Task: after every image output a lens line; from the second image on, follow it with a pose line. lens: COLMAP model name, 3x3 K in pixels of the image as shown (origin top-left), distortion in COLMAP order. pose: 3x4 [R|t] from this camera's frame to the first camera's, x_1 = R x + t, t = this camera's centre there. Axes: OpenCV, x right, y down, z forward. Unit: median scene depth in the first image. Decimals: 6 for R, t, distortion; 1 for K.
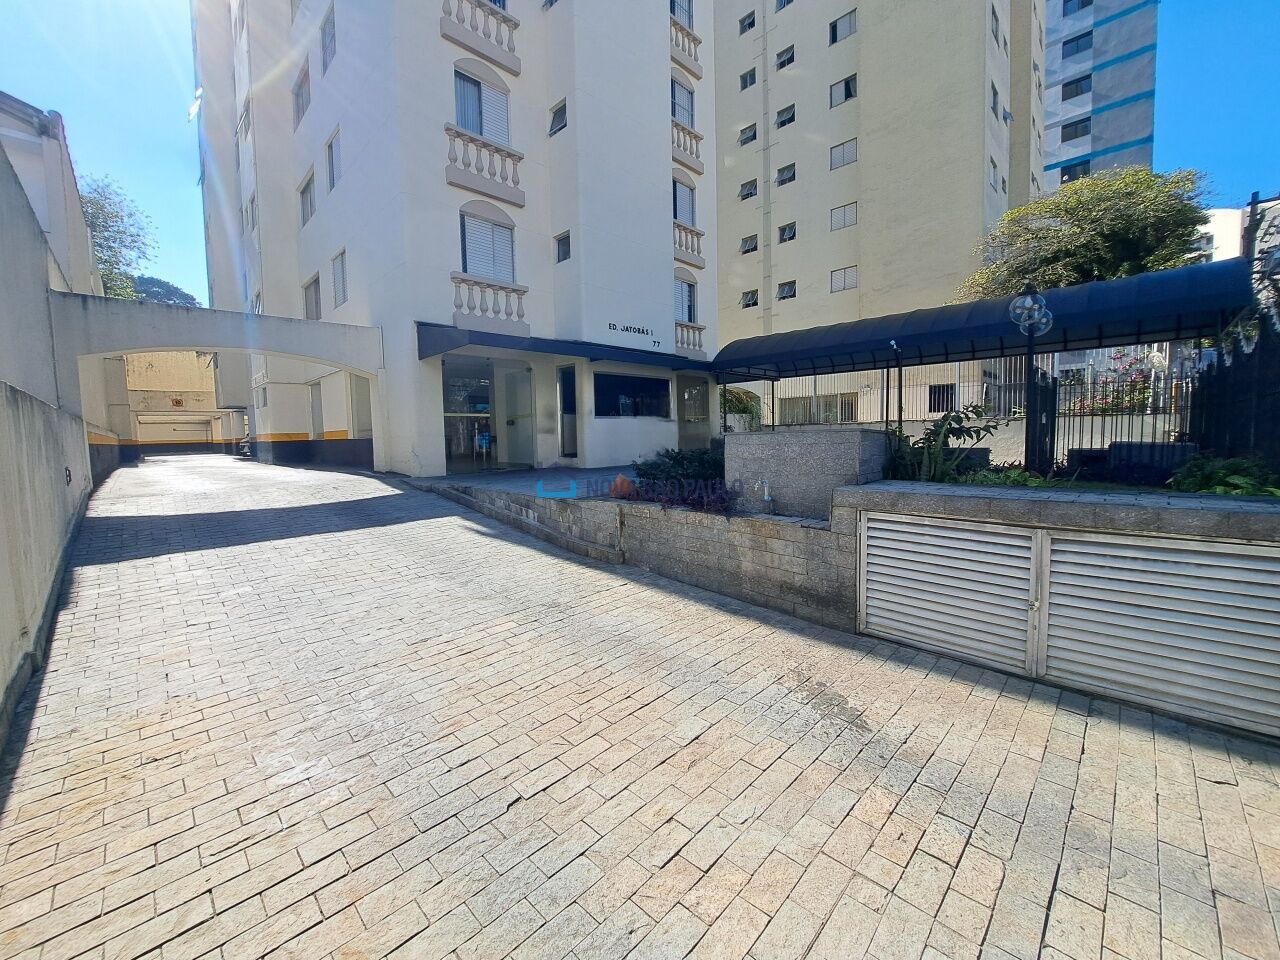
lens RADIAL K [[519.3, 0, 642.5], [0, 519.3, 466.4], [0, 0, 1]] dist [-0.000894, -0.000038]
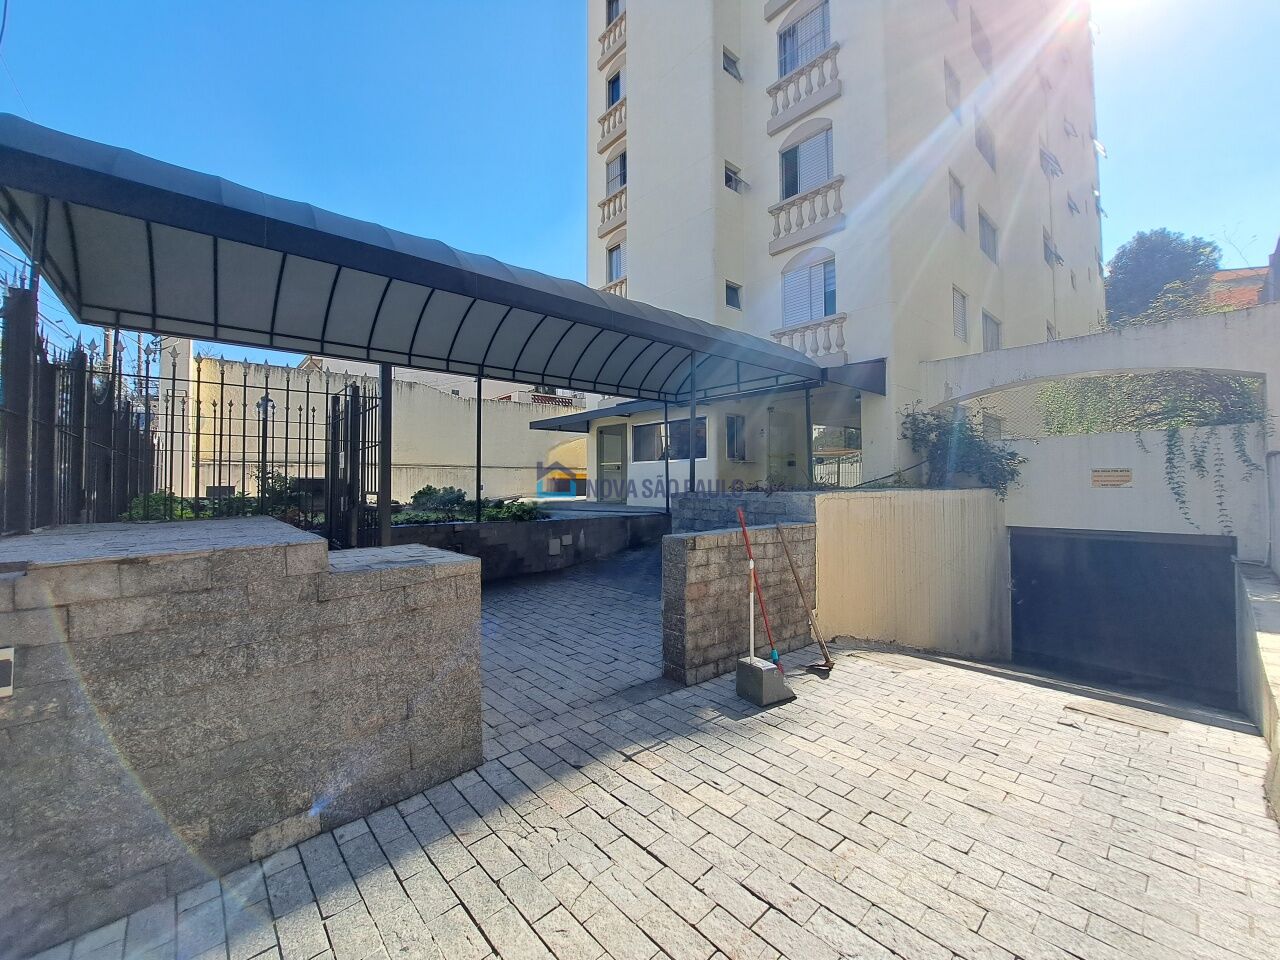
lens RADIAL K [[519.3, 0, 642.5], [0, 519.3, 466.4], [0, 0, 1]] dist [-0.000894, -0.000038]
pose [[-0.068959, -0.002920, -0.997615, 0.805628], [-0.048577, 0.998819, 0.000434, -0.063710], [0.996436, 0.048491, -0.069020, 0.811592]]
